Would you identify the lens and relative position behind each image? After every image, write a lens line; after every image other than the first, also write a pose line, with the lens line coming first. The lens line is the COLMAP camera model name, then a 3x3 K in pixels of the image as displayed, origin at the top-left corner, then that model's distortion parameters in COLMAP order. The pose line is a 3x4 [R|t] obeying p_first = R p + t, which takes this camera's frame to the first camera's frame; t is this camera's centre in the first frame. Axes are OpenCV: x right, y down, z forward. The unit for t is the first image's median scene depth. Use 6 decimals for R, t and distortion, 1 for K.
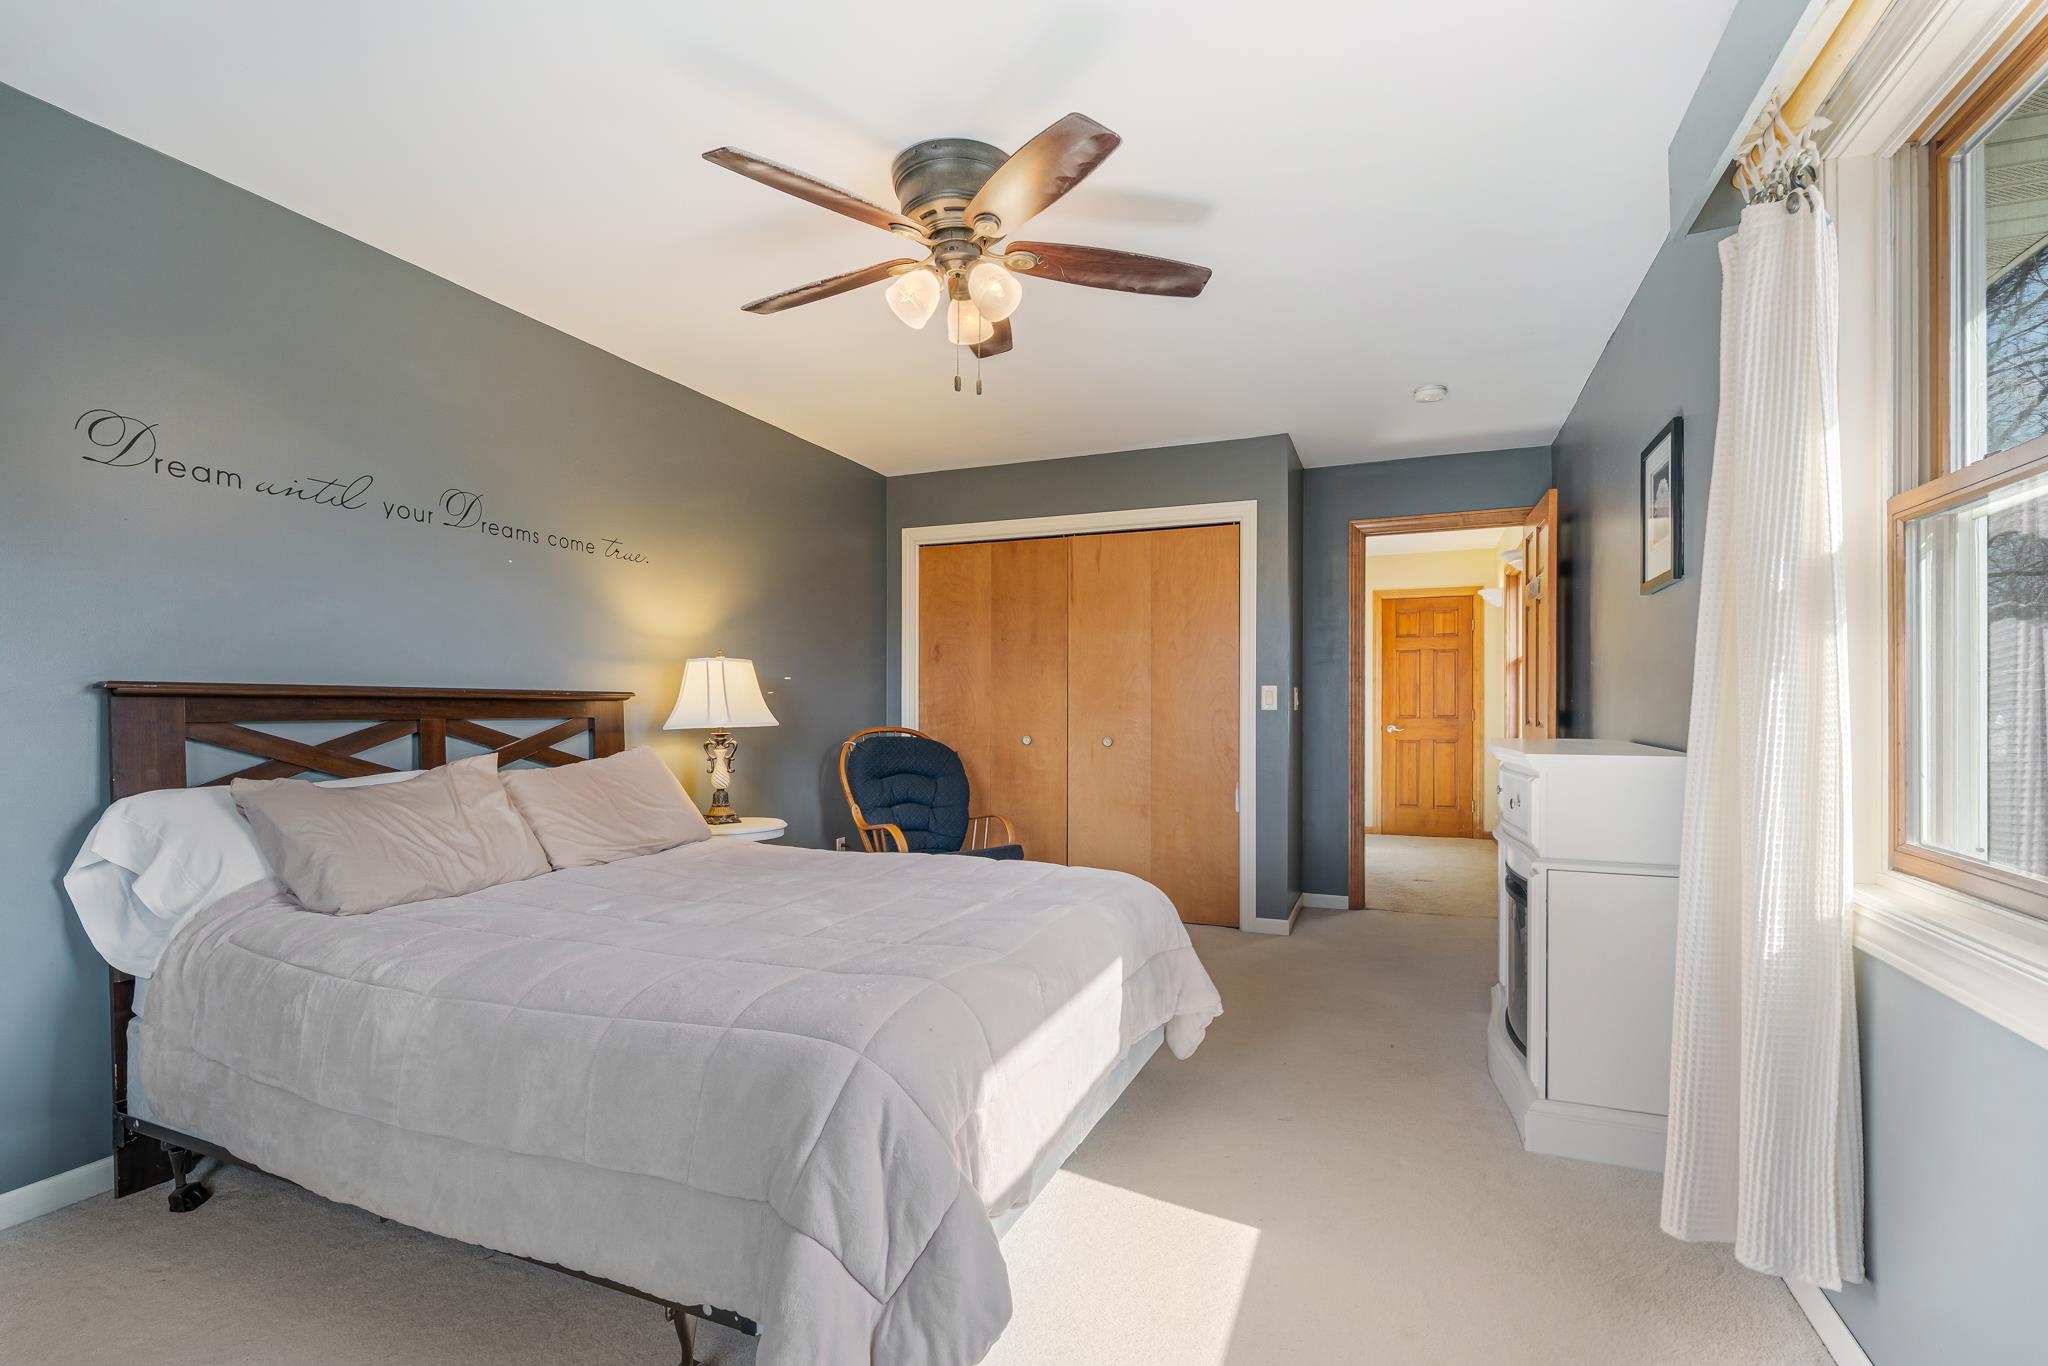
lens RADIAL K [[936.2, 0, 1024.0], [0, 936.2, 683.0], [0, 0, 1]] dist [0.000908, 0.000031]
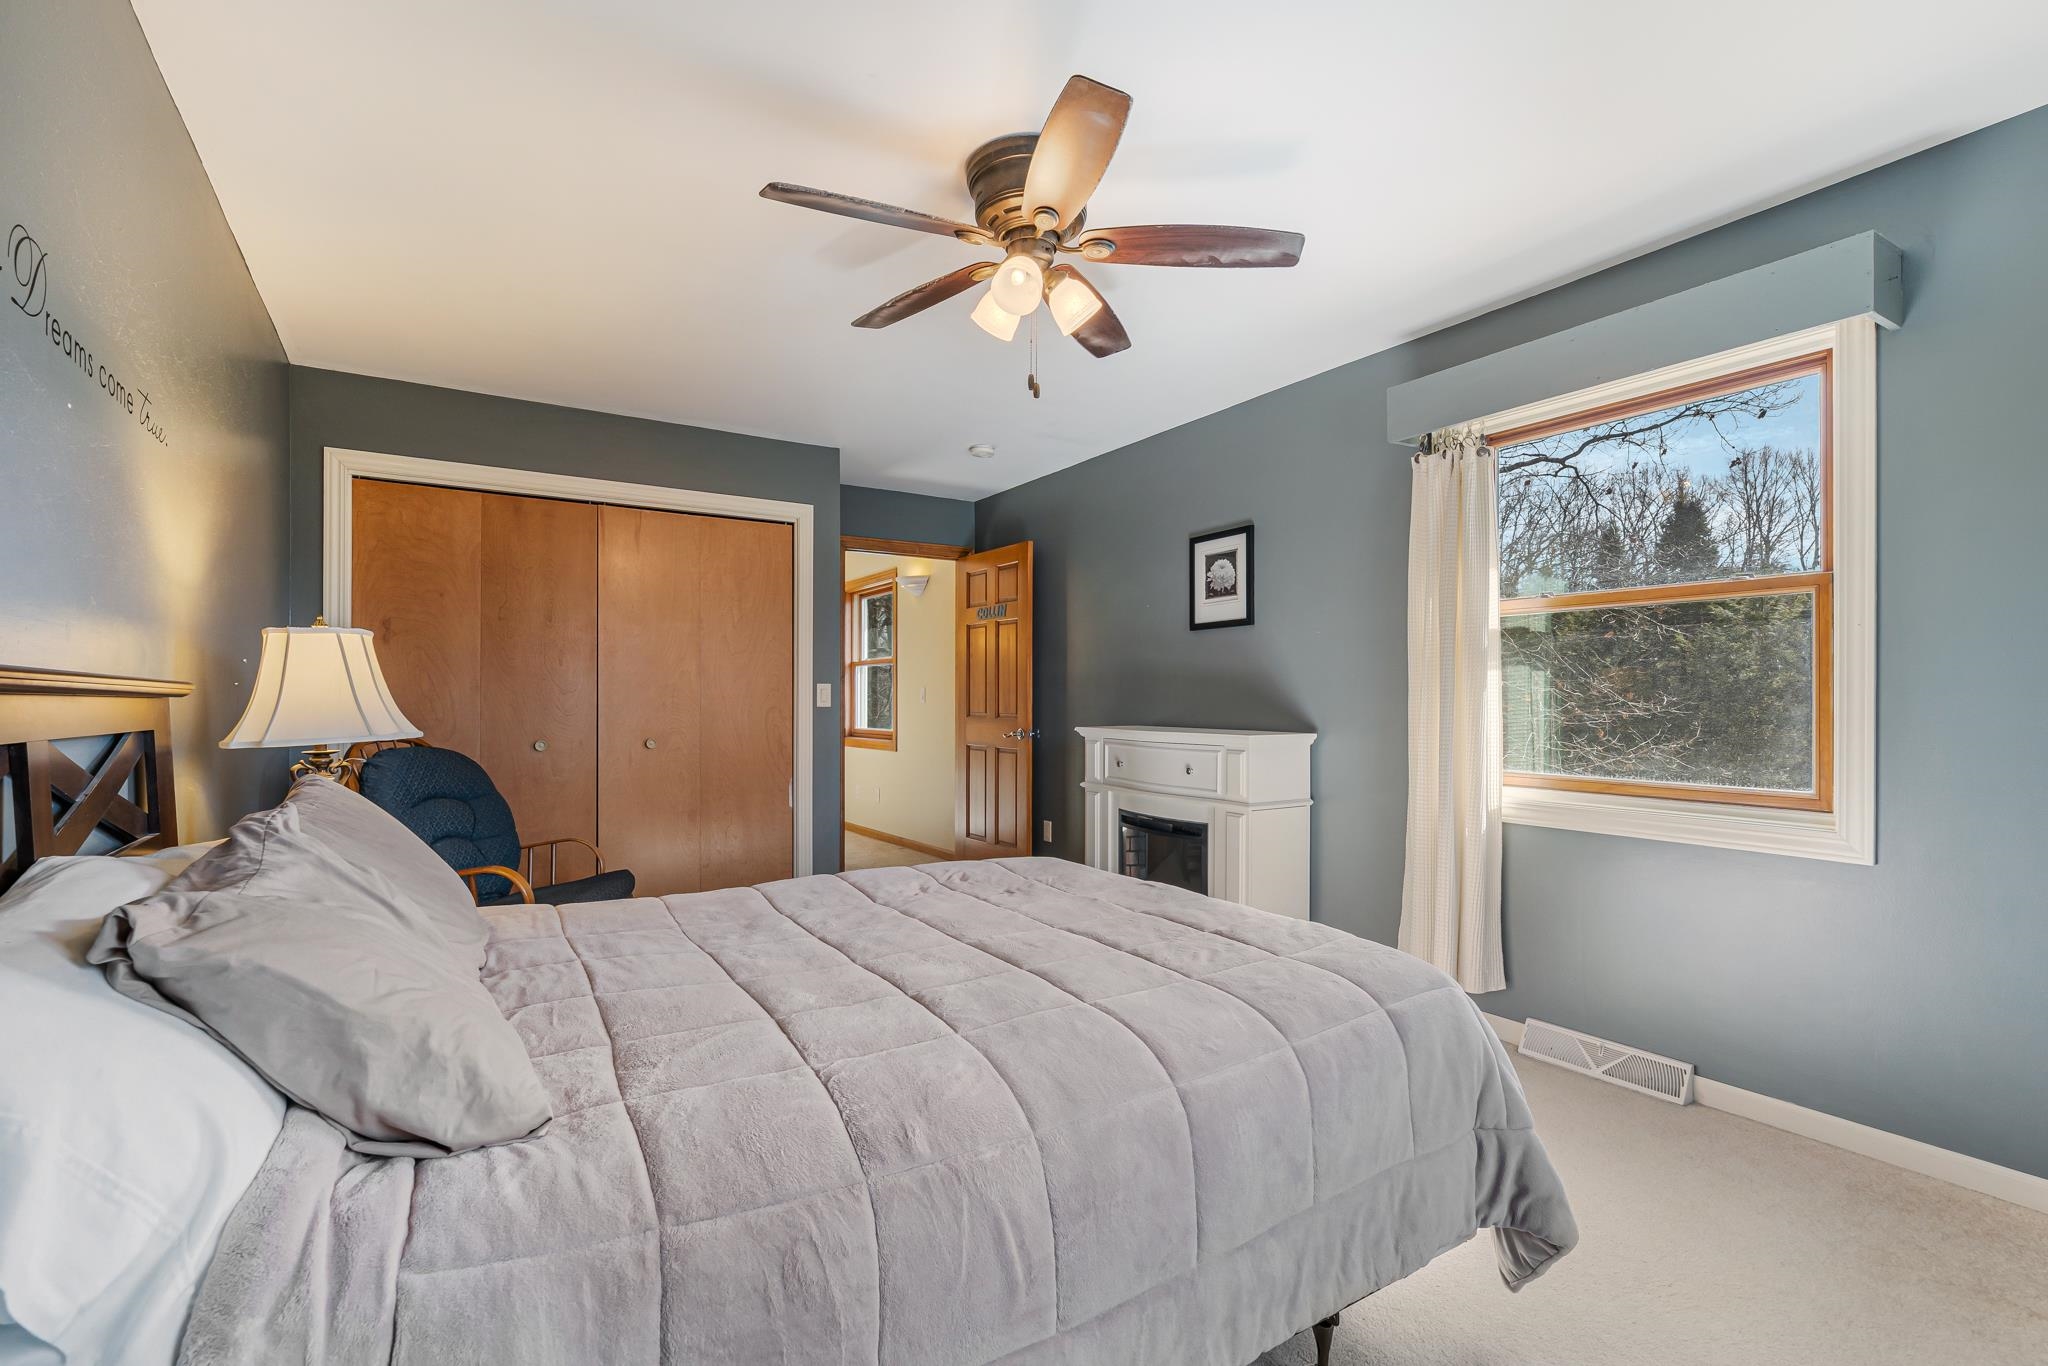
lens RADIAL K [[903.9, 0, 1025.8], [0, 903.9, 681.0], [0, 0, 1]] dist [0.001124, -0.000004]
pose [[0.576811, 0.017490, 0.816690, -0.541277], [-0.019538, 0.999780, -0.007612, 0.003134], [-0.816644, -0.011566, 0.577026, 0.283323]]
